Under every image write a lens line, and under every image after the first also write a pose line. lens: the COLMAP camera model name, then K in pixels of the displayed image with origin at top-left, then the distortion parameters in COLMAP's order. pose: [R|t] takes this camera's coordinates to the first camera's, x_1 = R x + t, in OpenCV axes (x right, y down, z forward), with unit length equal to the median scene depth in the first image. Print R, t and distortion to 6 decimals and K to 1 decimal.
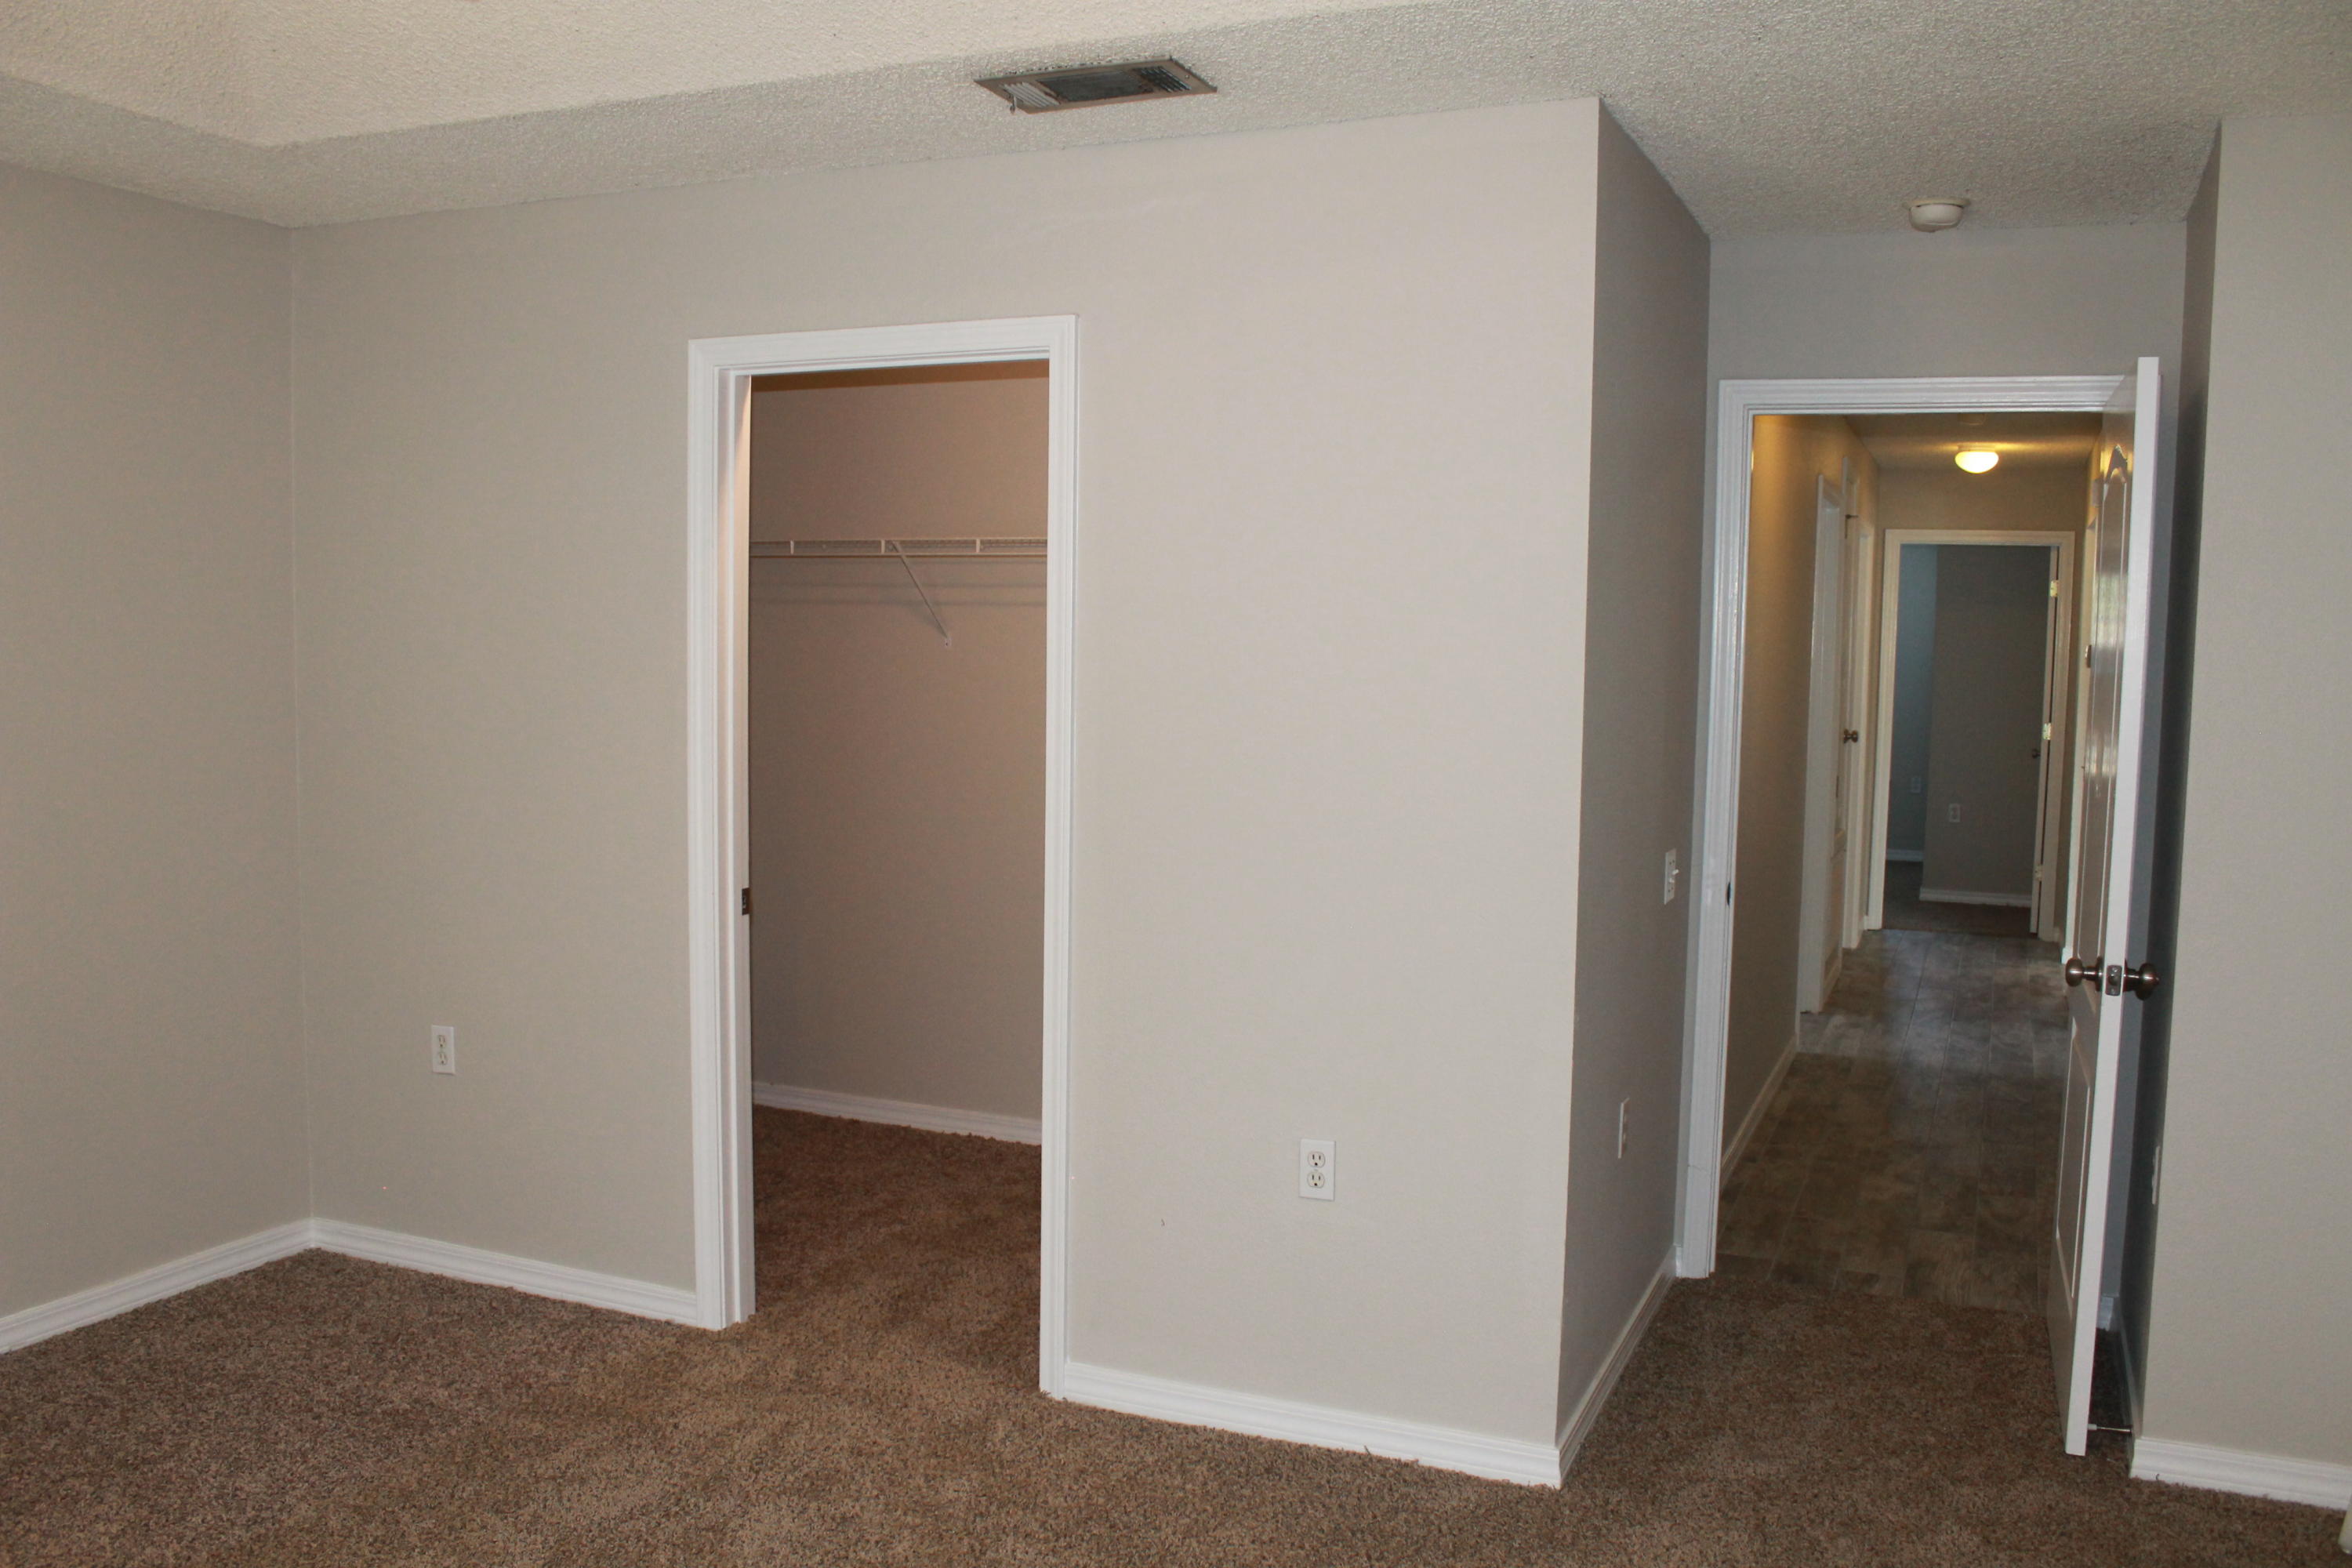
lens RADIAL K [[1979.8, 0, 1170.2], [0, 1979.8, 813.7], [0, 0, 1]] dist [-0.160095, 0.139129]
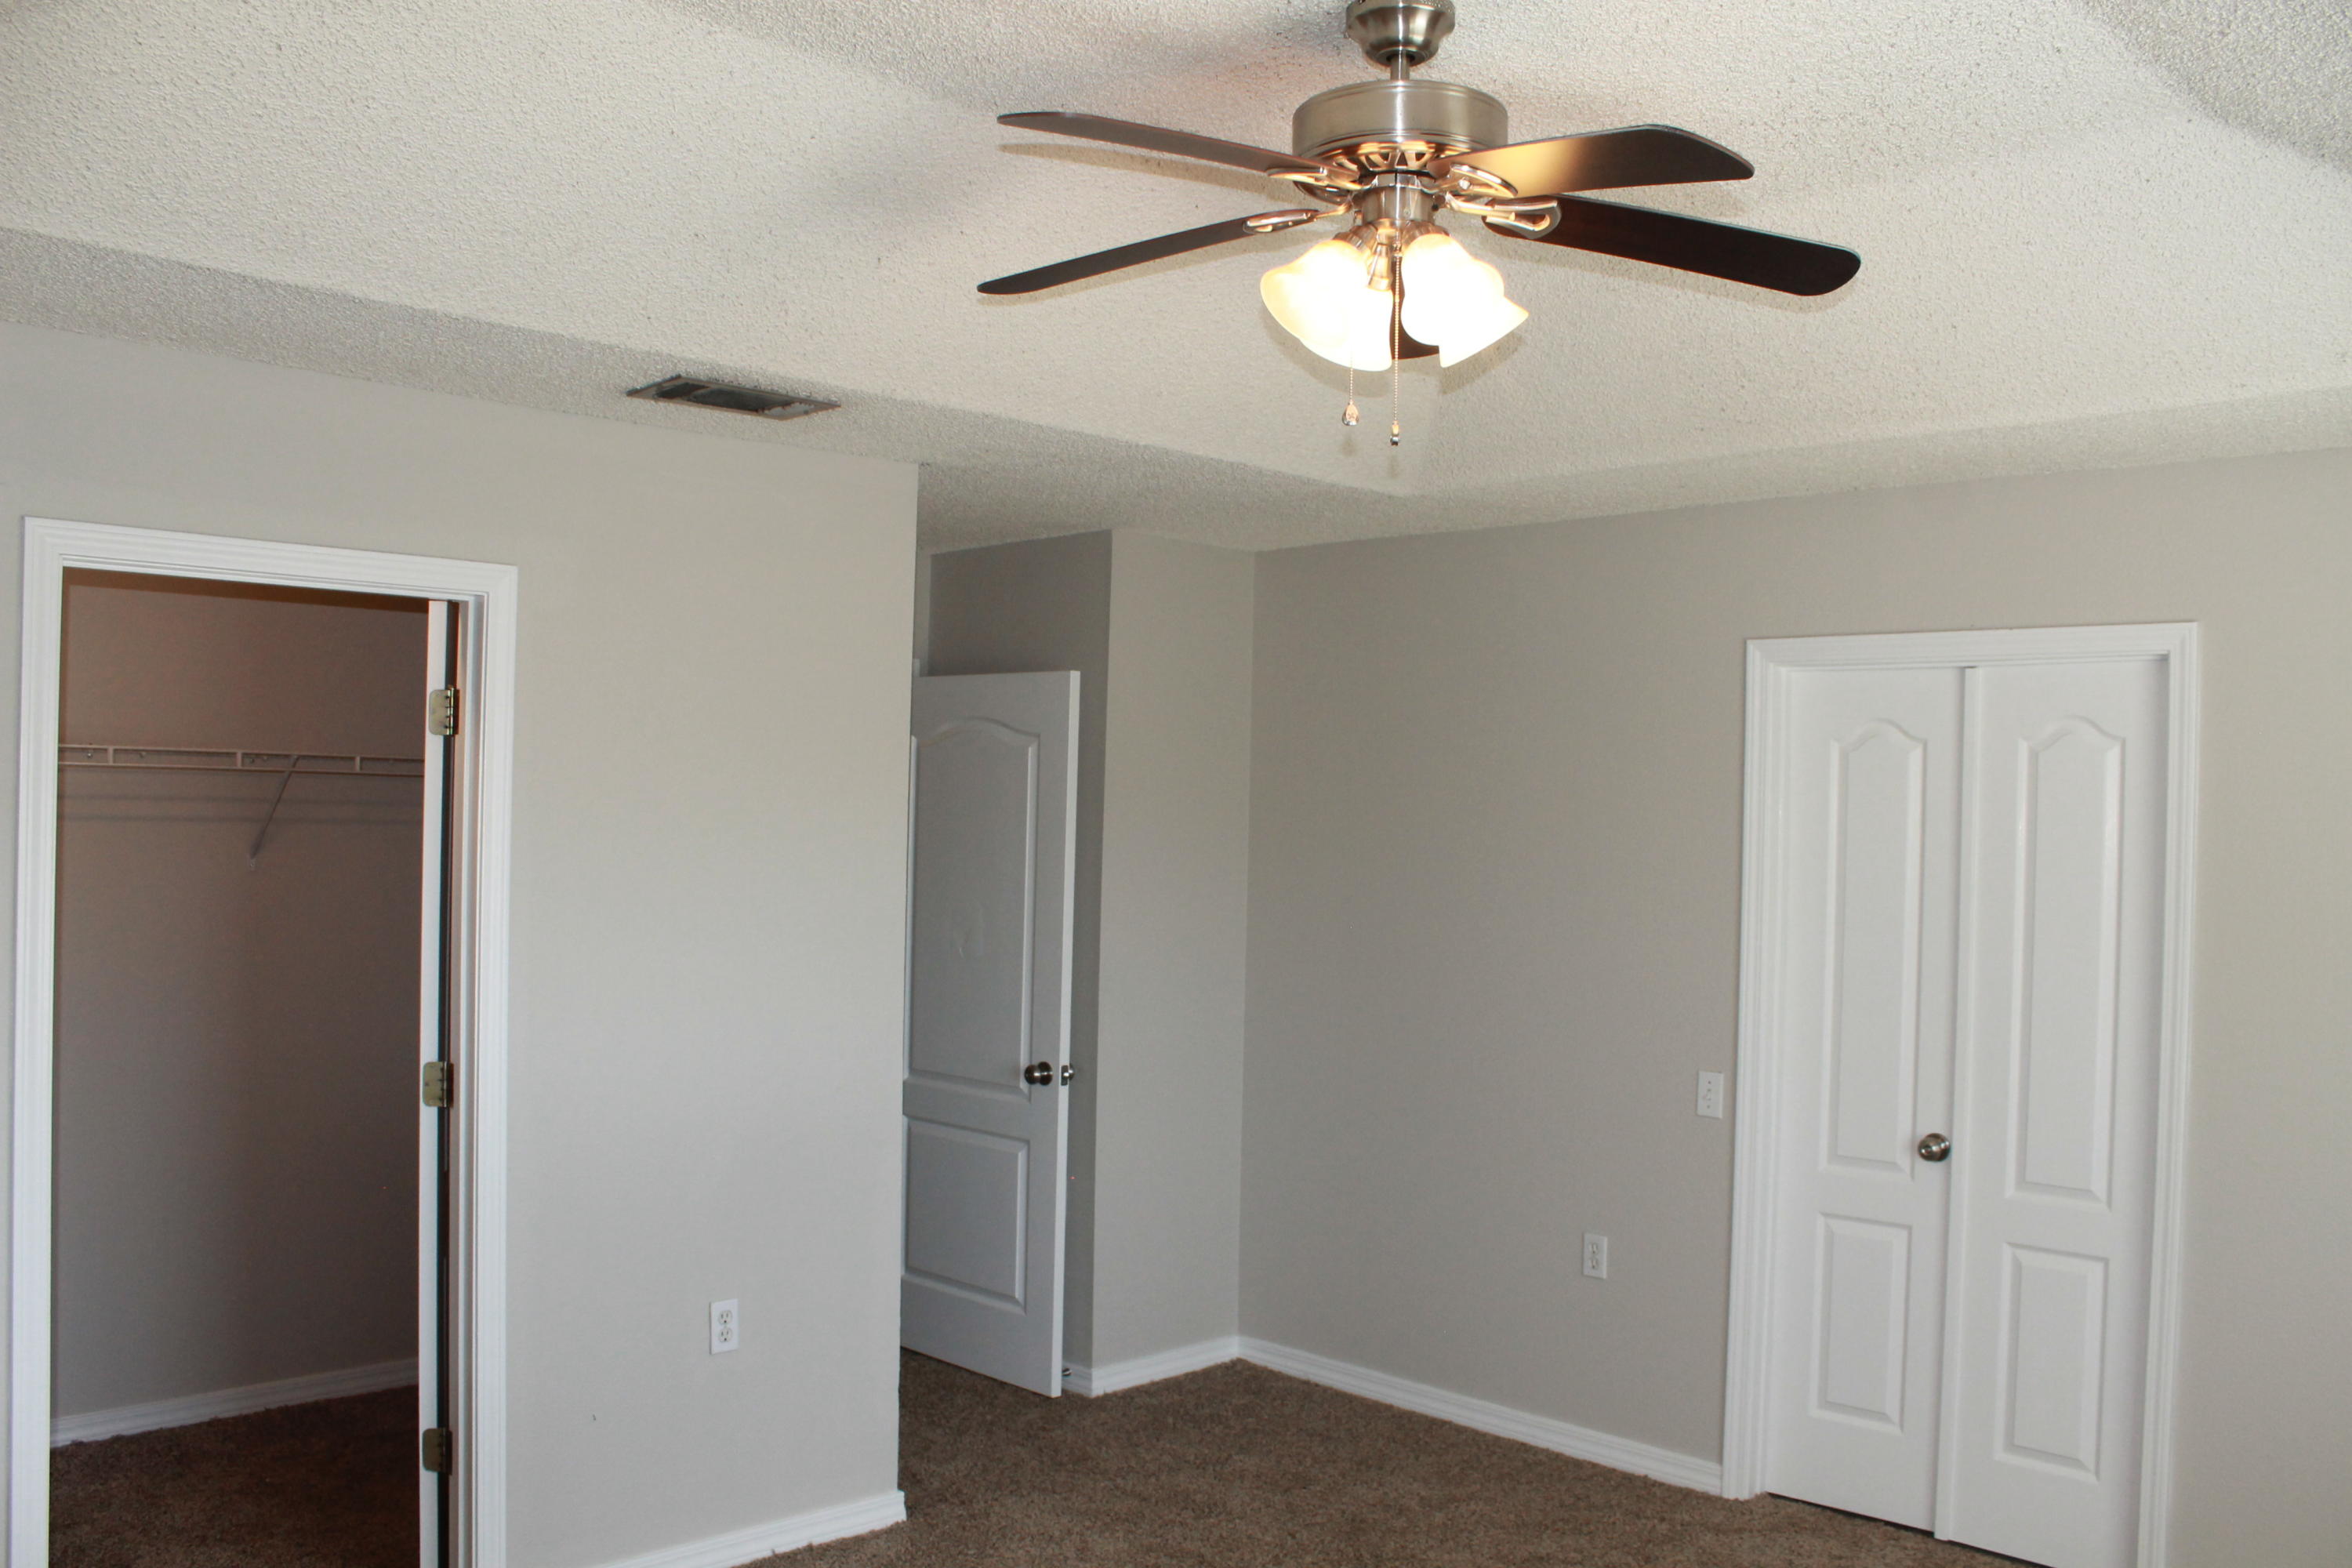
lens RADIAL K [[1979.8, 0, 1170.2], [0, 1979.8, 813.7], [0, 0, 1]] dist [-0.160095, 0.139129]
pose [[0.360918, 0.001331, 0.932597, -0.945152], [0.078759, 0.996383, -0.031902, -0.066999], [-0.929266, 0.084964, 0.359508, 0.329028]]
